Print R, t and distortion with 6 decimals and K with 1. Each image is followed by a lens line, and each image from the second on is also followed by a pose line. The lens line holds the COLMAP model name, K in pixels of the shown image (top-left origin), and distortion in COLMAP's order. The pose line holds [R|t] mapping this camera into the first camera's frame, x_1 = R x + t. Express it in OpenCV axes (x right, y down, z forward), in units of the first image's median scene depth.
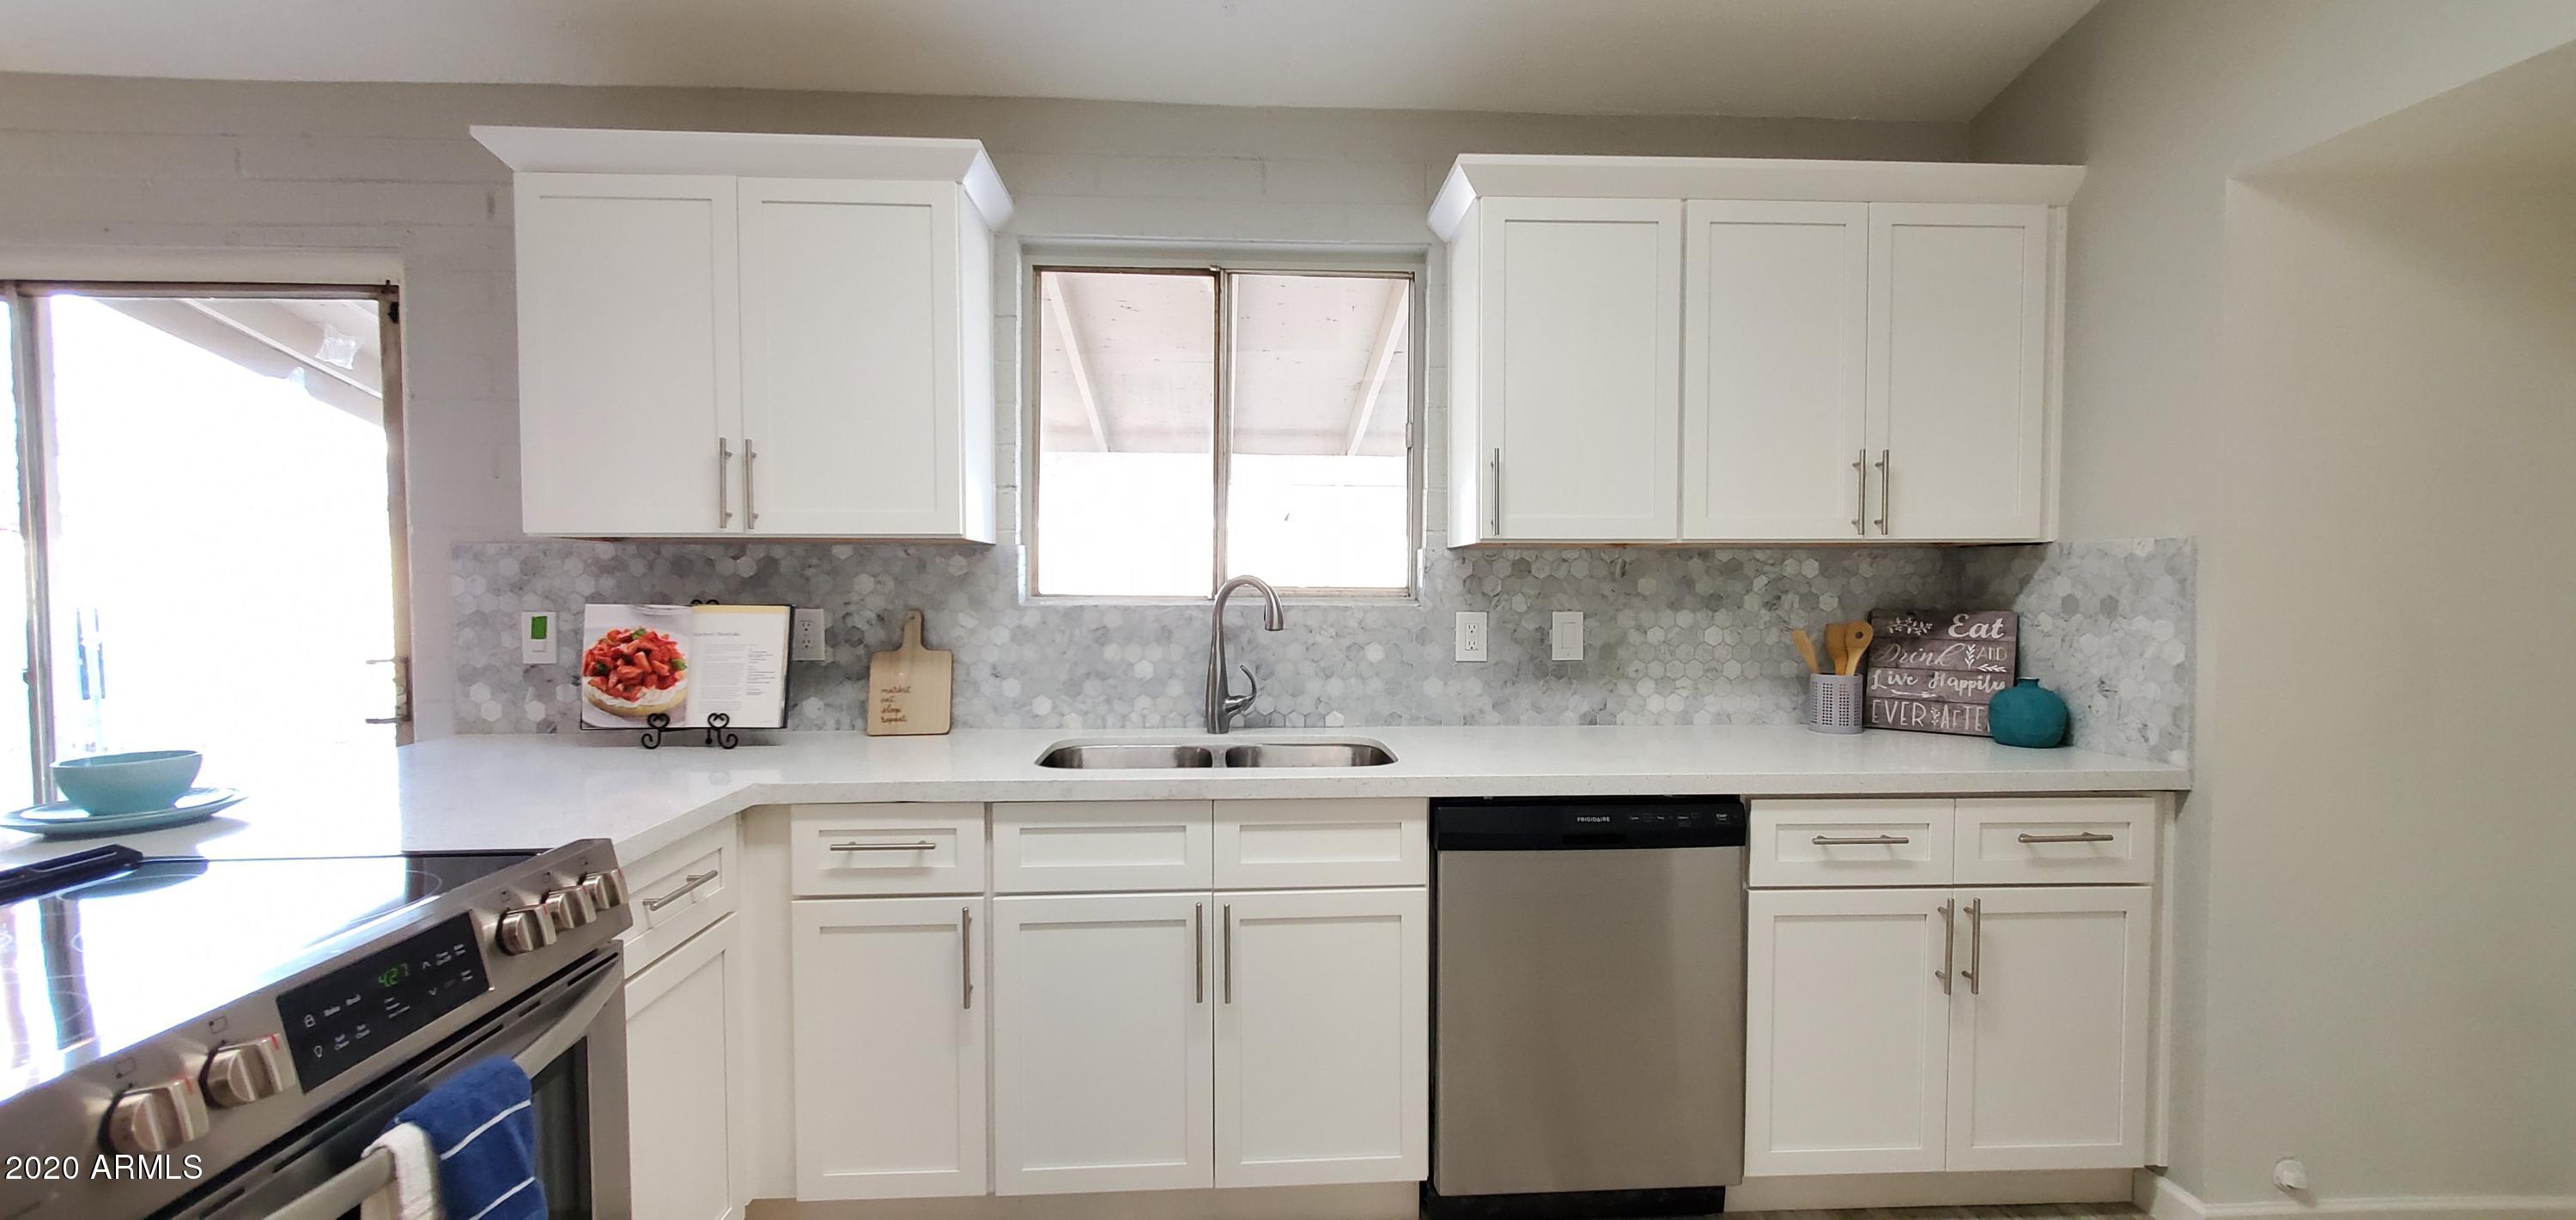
lens RADIAL K [[1026.2, 0, 1278.7], [0, 1026.2, 622.5], [0, 0, 1]] dist [0.005592, -0.000575]
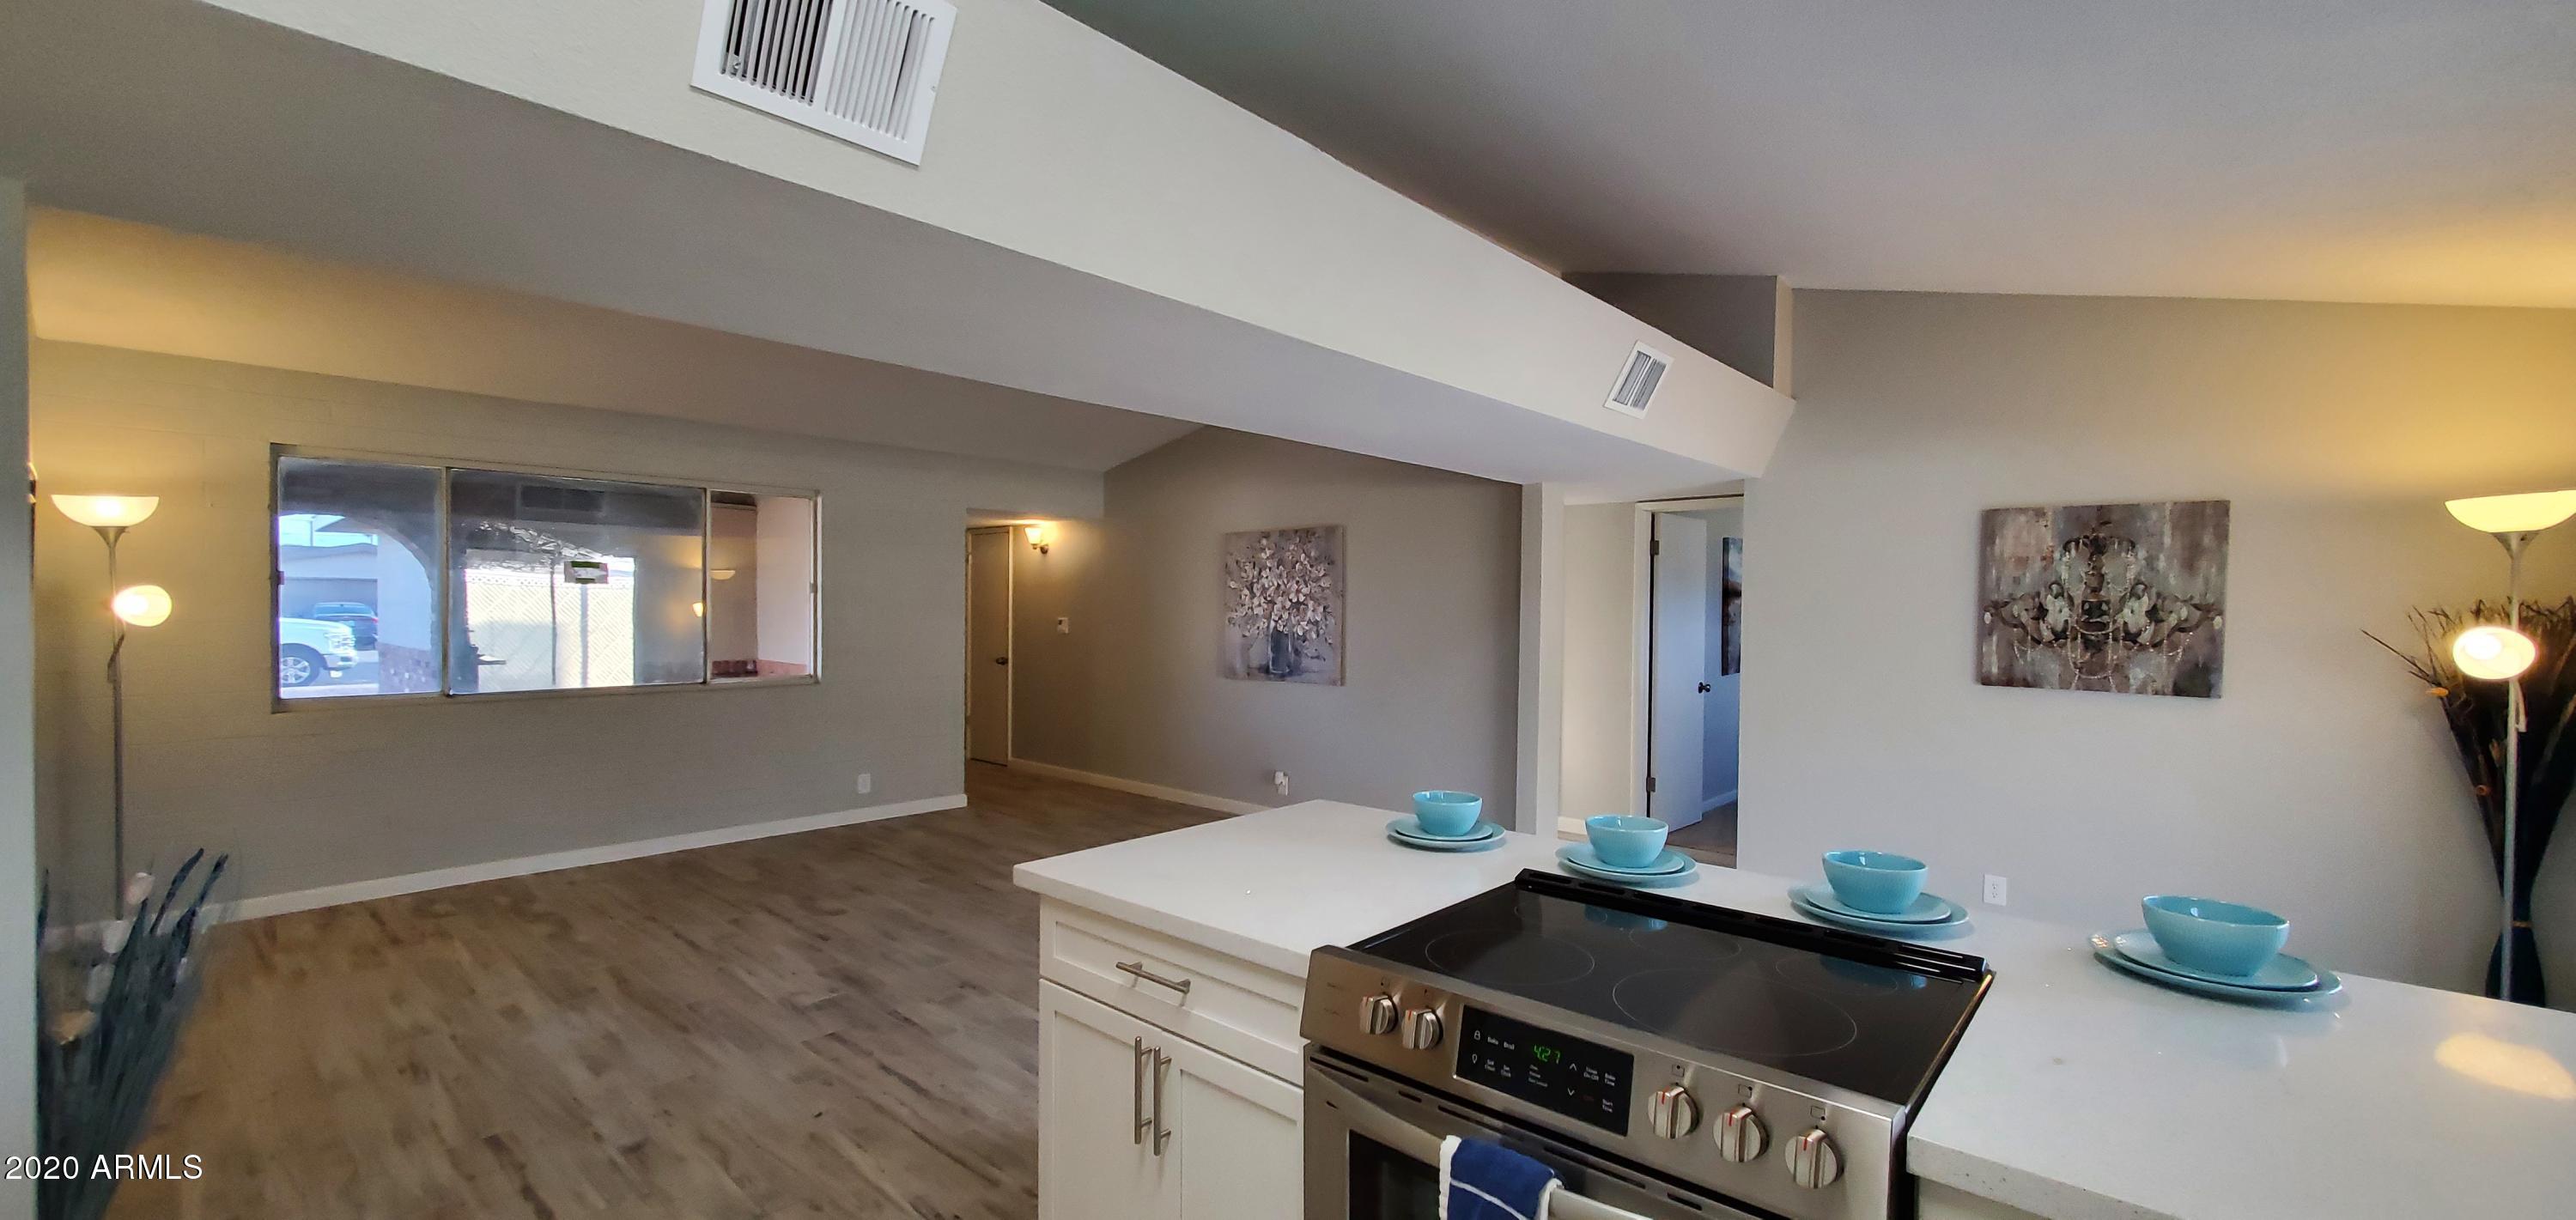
lens RADIAL K [[1031.5, 0, 1277.1], [0, 1031.5, 623.3], [0, 0, 1]] dist [0.000892, -0.000145]
pose [[-0.709431, 0.006455, -0.704745, 0.102620], [-0.035432, 0.998367, 0.044812, -0.091699], [0.703883, 0.056762, -0.708044, 0.674098]]
